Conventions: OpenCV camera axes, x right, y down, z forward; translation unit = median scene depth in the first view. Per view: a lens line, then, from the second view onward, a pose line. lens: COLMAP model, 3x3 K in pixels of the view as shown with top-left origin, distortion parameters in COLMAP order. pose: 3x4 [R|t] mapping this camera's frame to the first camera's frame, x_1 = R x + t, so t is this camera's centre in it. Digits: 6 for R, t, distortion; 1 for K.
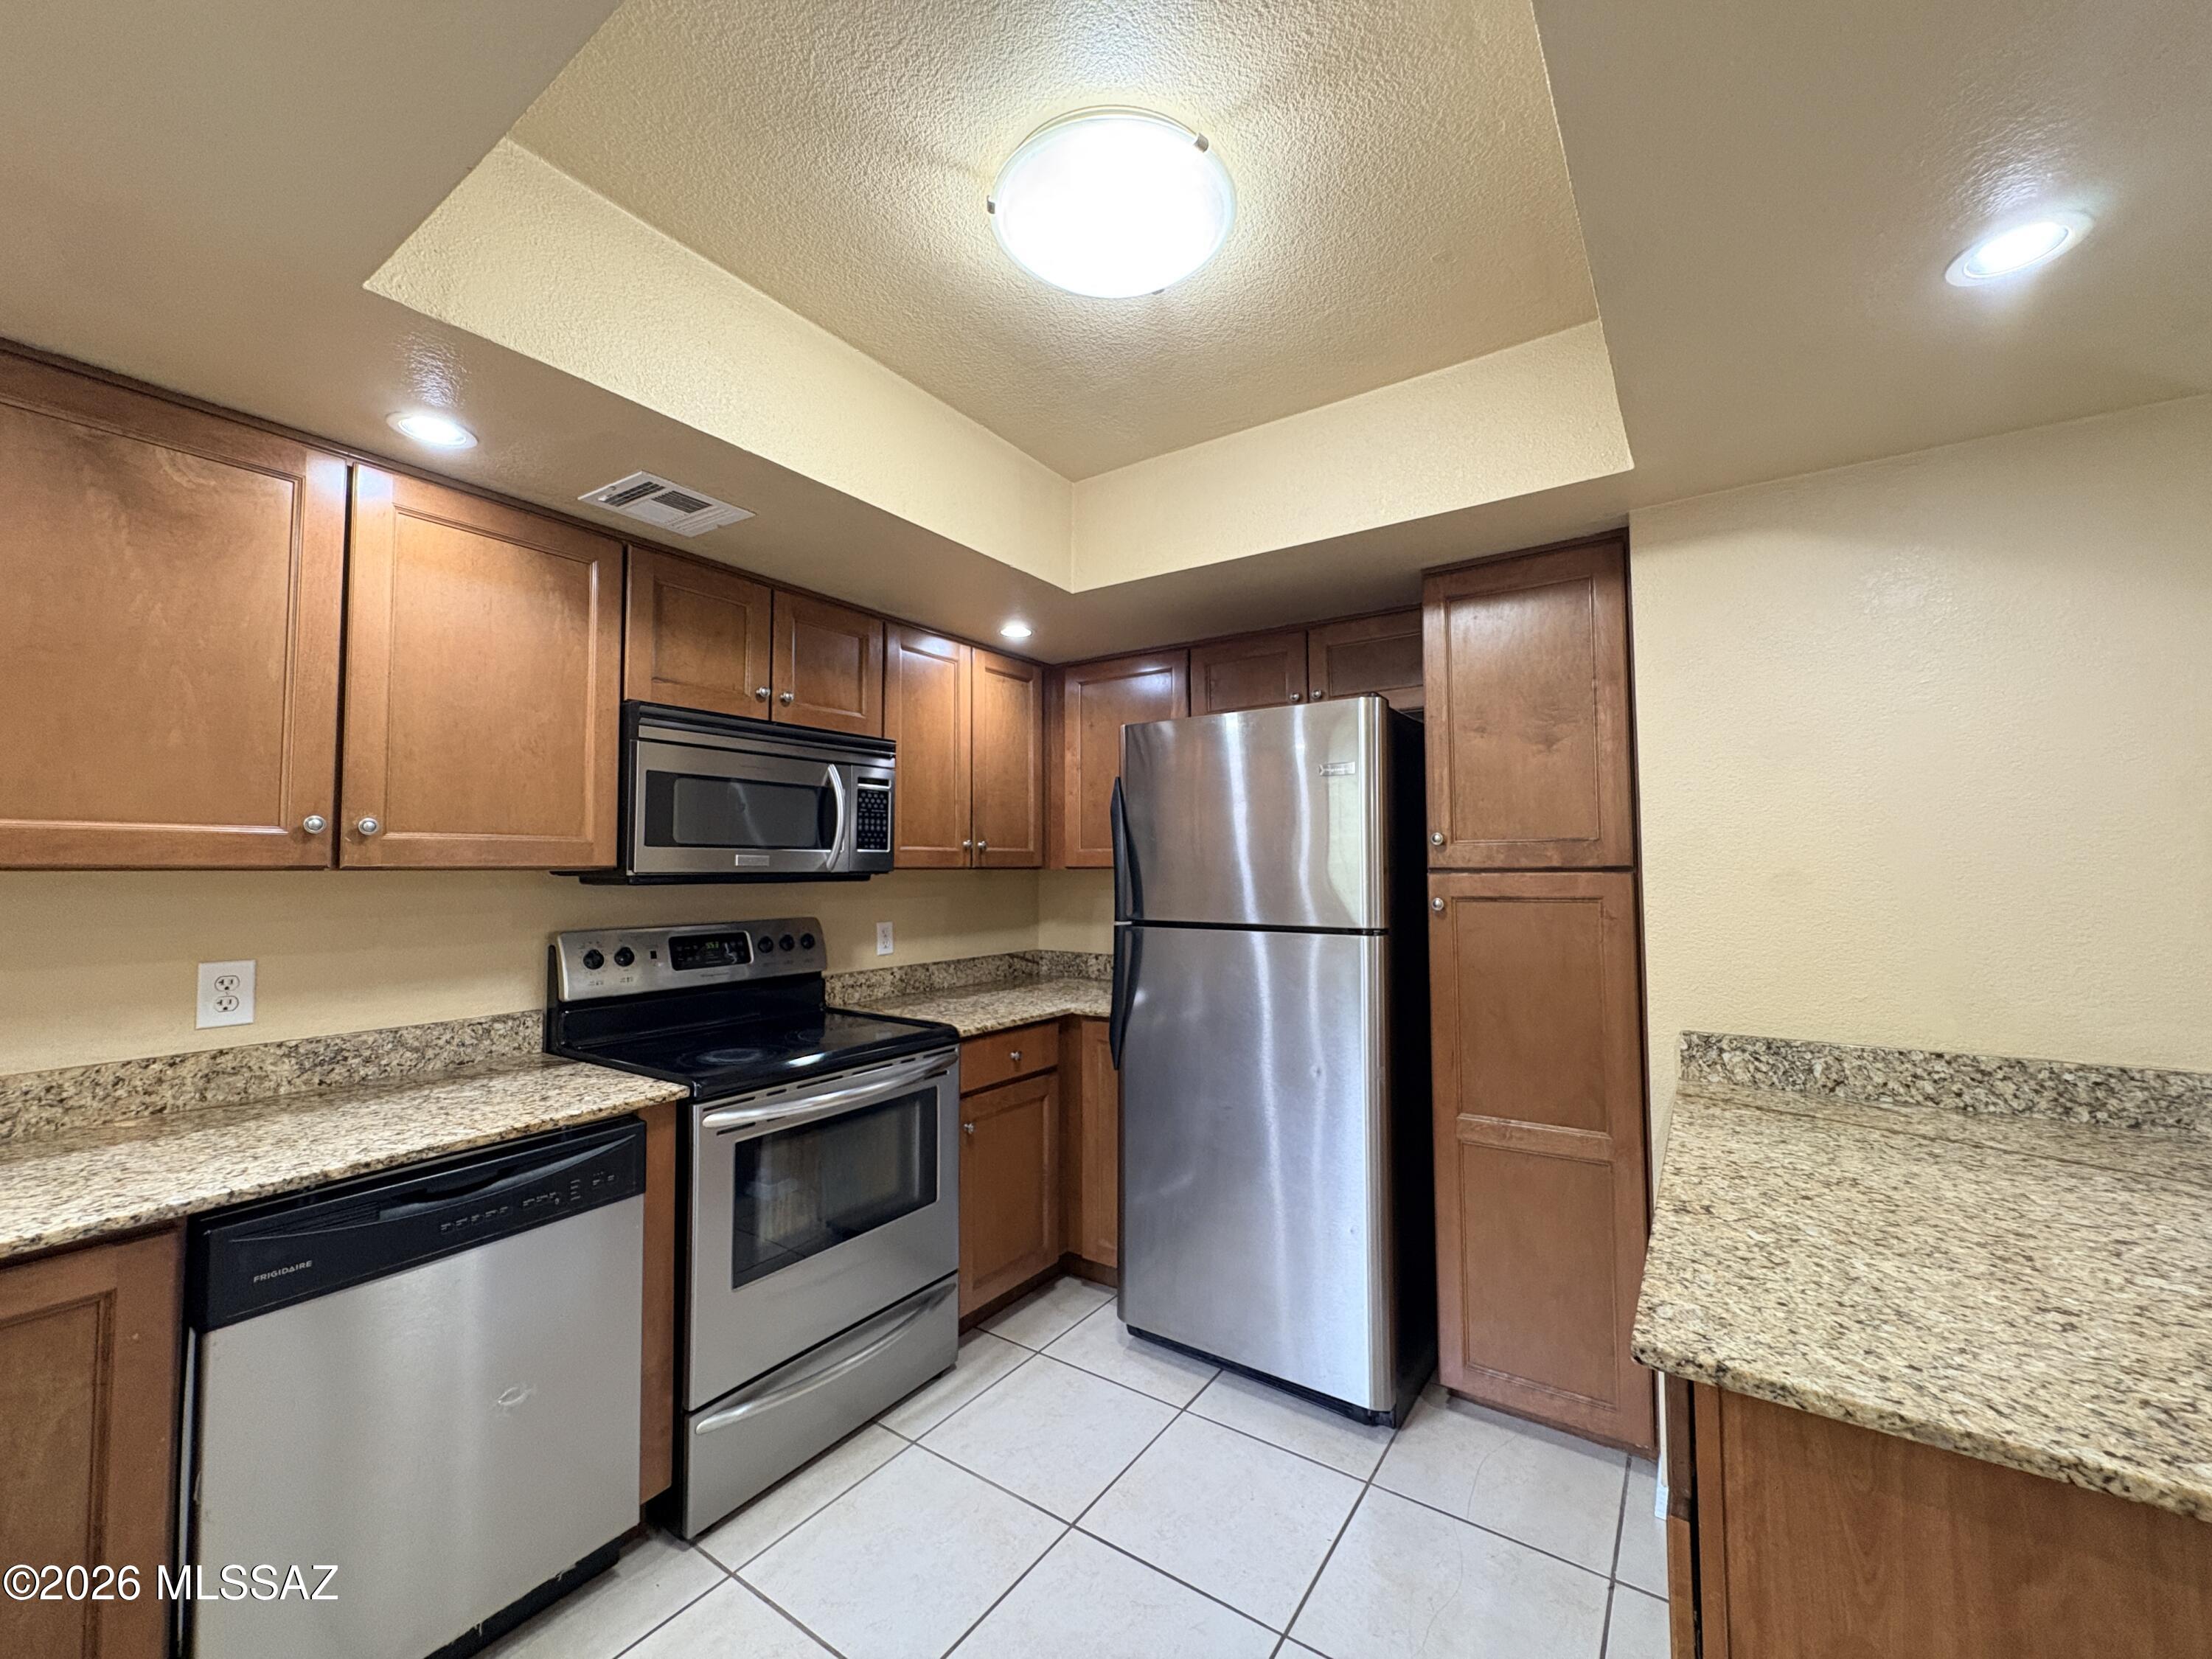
lens RADIAL K [[875.3, 0, 1103.8], [0, 875.3, 828.2], [0, 0, 1]] dist [-0.001578, -0.000222]
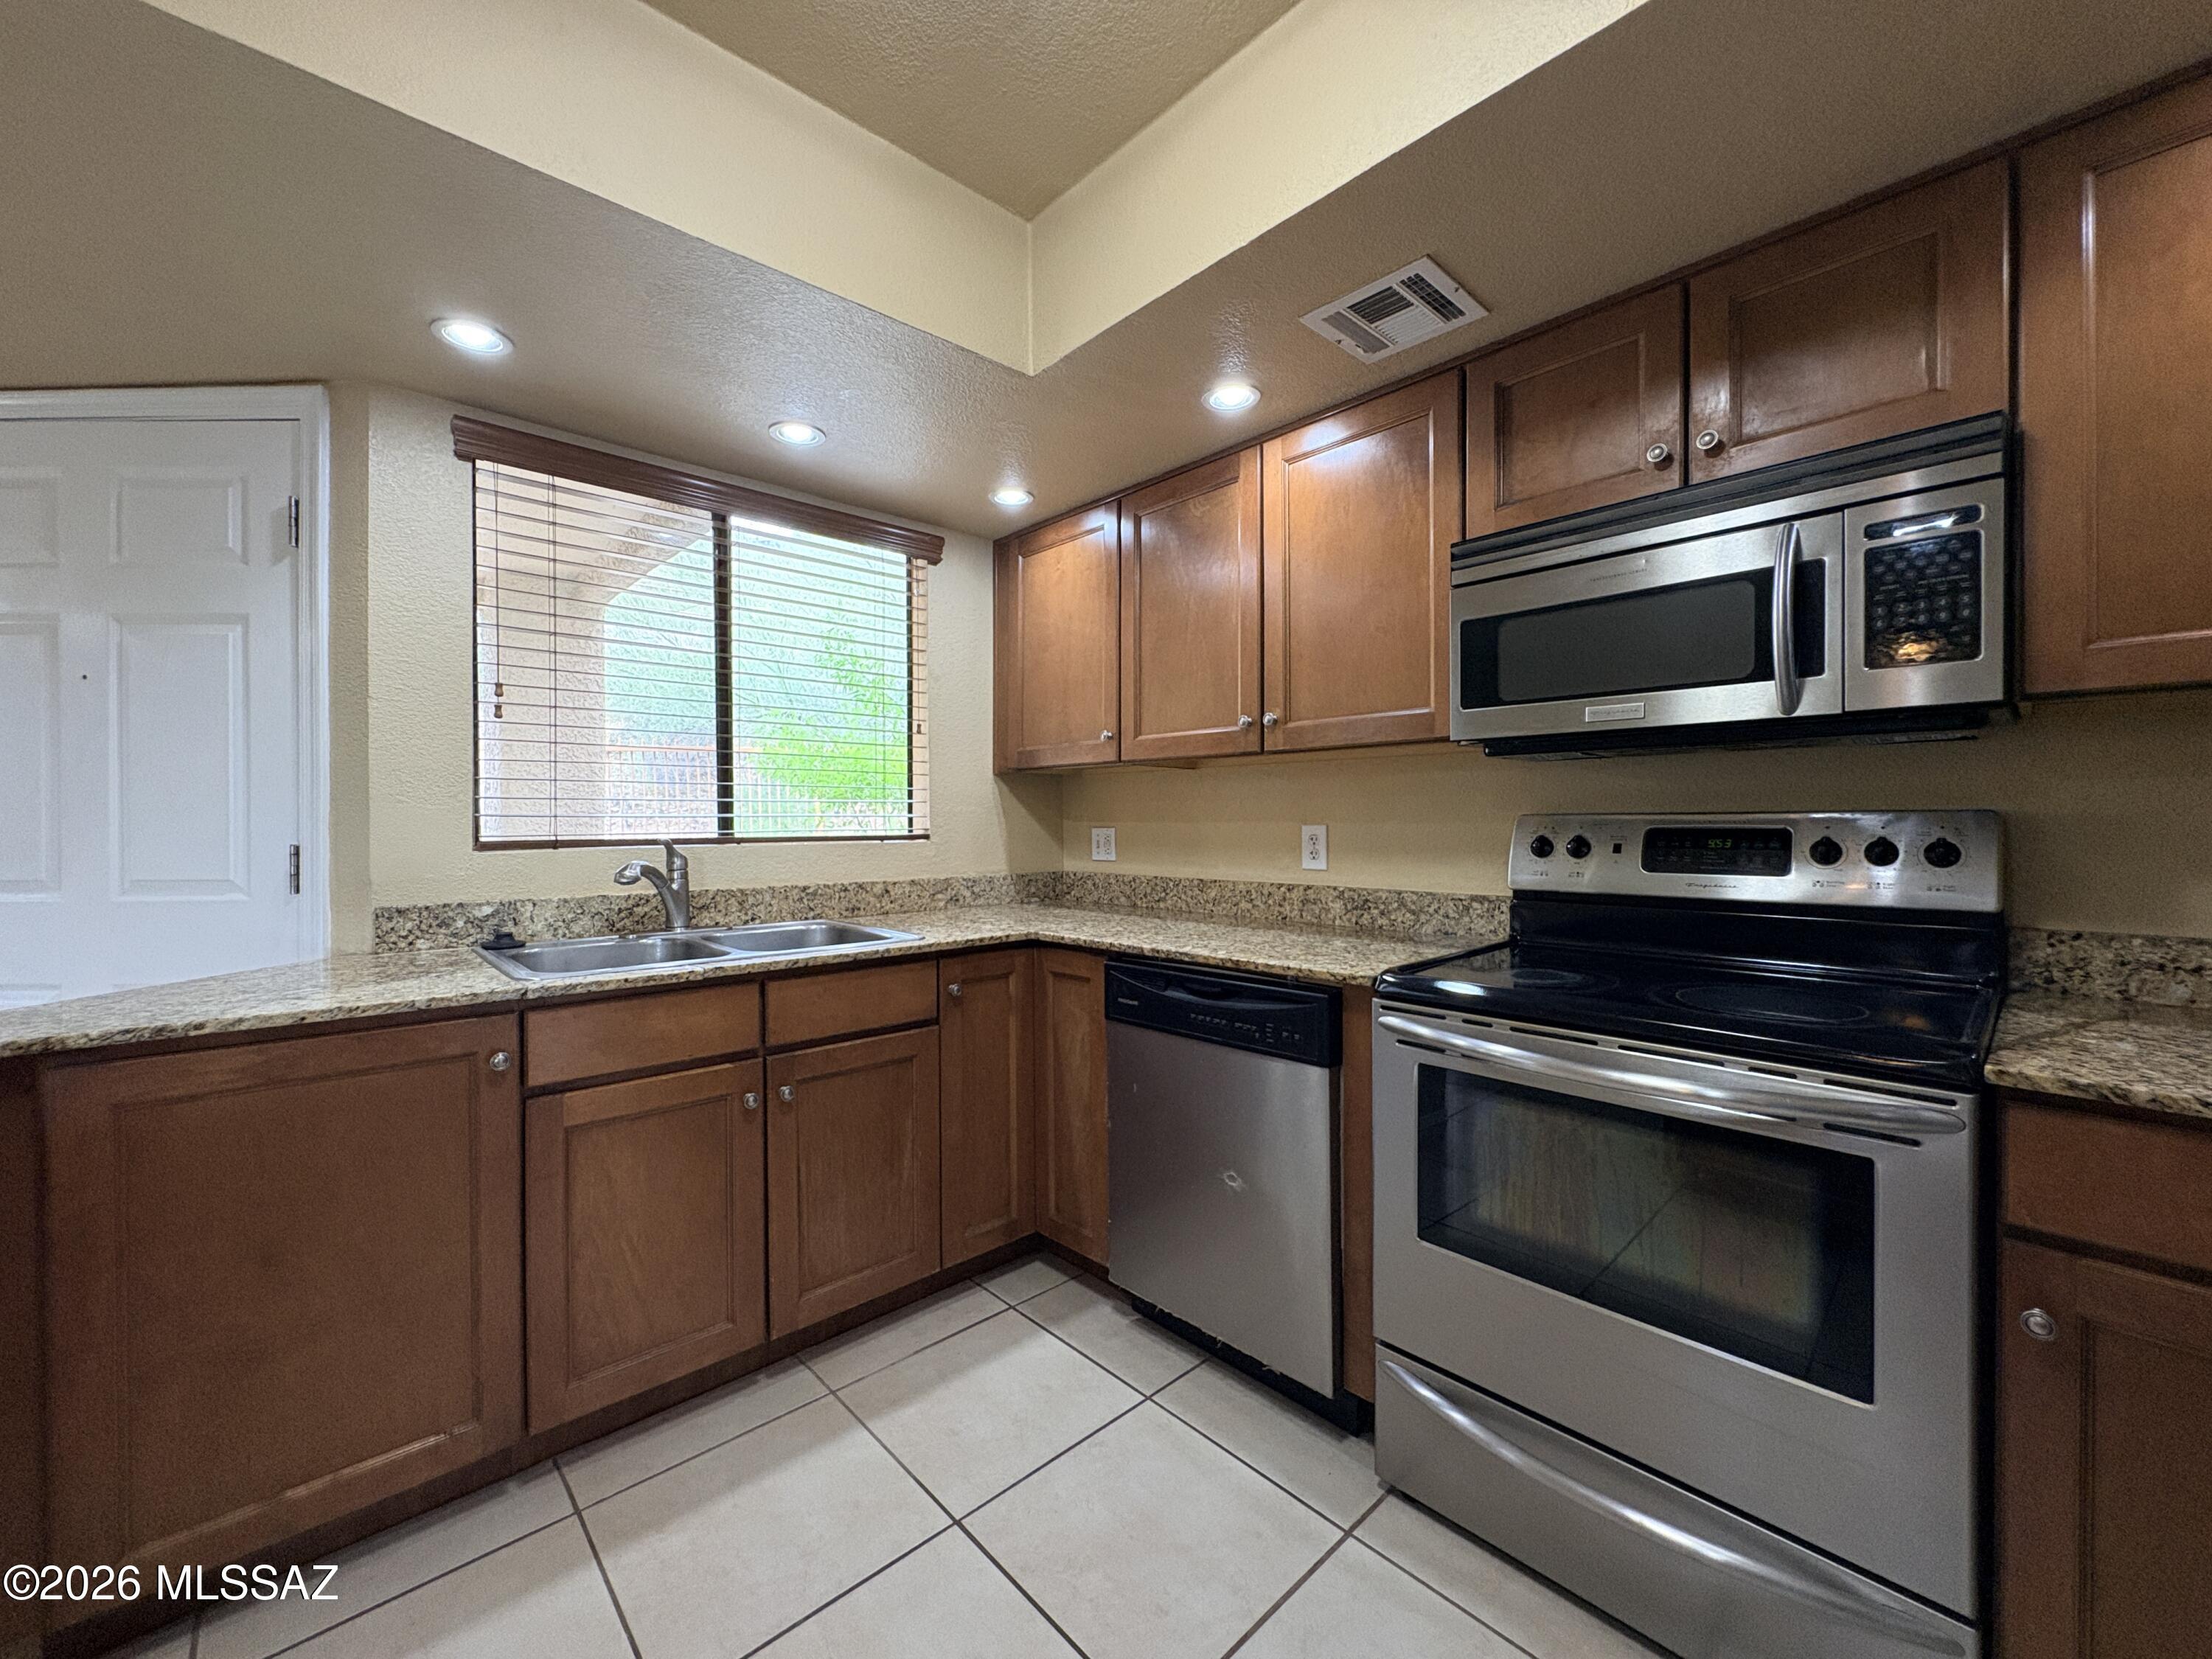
lens RADIAL K [[875.3, 0, 1104.9], [0, 875.3, 829.6], [0, 0, 1]] dist [-0.001578, -0.000222]
pose [[-0.226084, 0.014662, -0.973997, 0.443083], [0.051981, 0.998644, 0.002967, 0.131879], [0.972720, -0.049958, -0.226540, 0.945117]]
